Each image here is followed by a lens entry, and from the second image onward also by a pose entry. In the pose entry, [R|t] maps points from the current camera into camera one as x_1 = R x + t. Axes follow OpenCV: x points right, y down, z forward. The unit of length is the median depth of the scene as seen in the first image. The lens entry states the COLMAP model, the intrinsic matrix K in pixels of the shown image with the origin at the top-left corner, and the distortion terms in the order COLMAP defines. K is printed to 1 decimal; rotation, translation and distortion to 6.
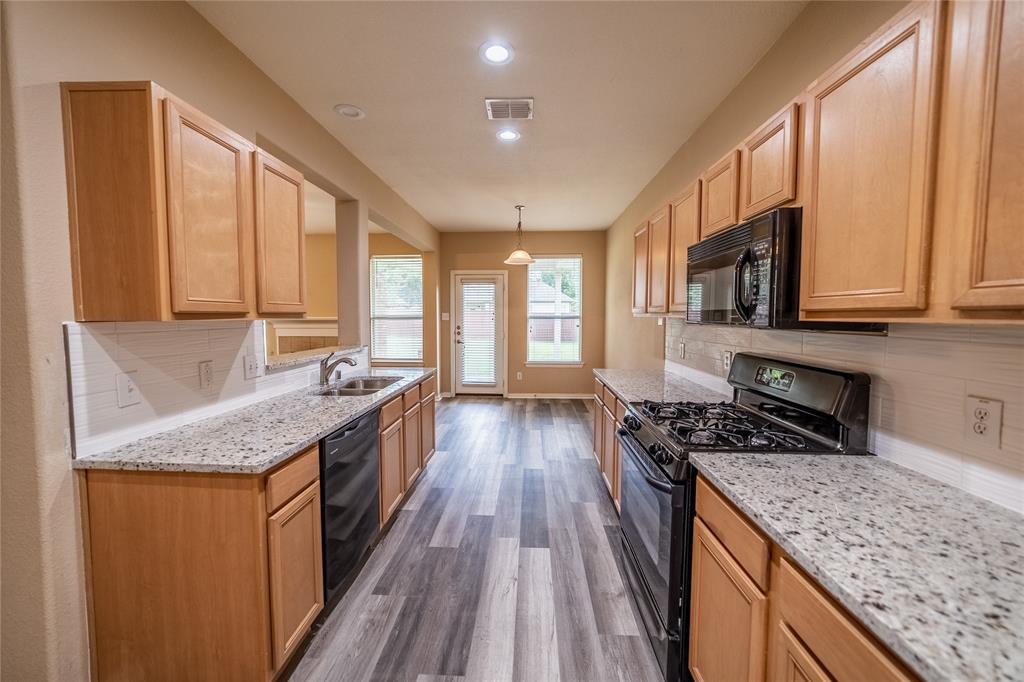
lens RADIAL K [[395.1, 0, 514.4], [0, 395.1, 339.3], [0, 0, 1]] dist [-0.008770, 0.003685]
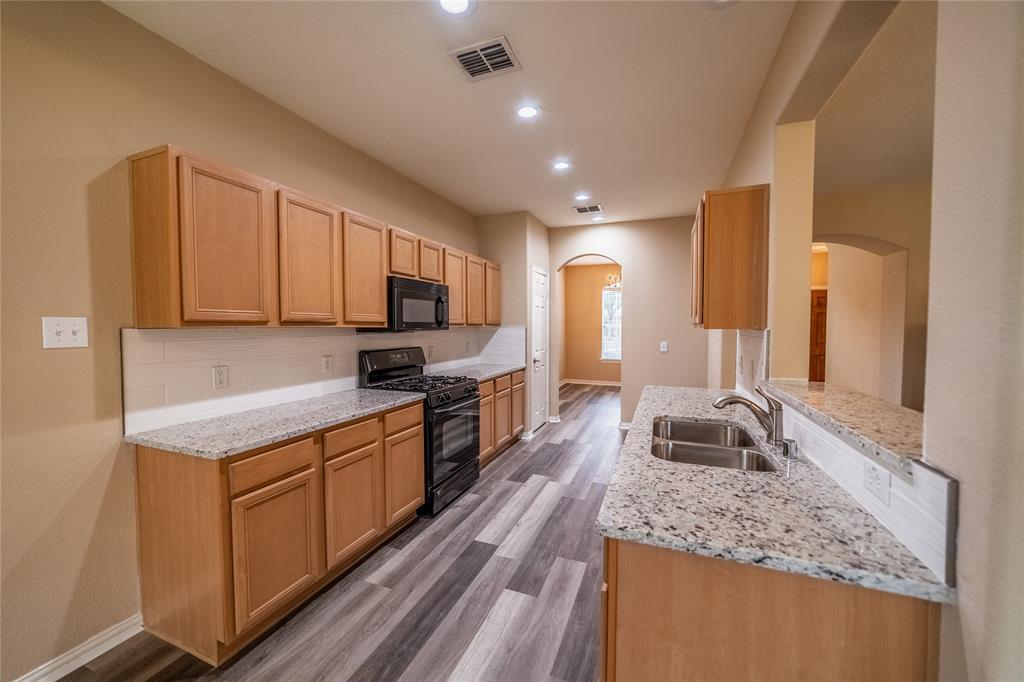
lens RADIAL K [[395.1, 0, 509.9], [0, 395.1, 340.7], [0, 0, 1]] dist [-0.008770, 0.003685]
pose [[-0.945659, -0.010861, 0.324980, -0.342384], [0.020694, 0.995406, 0.093485, -0.109707], [-0.324502, 0.095130, -0.941089, 1.897597]]
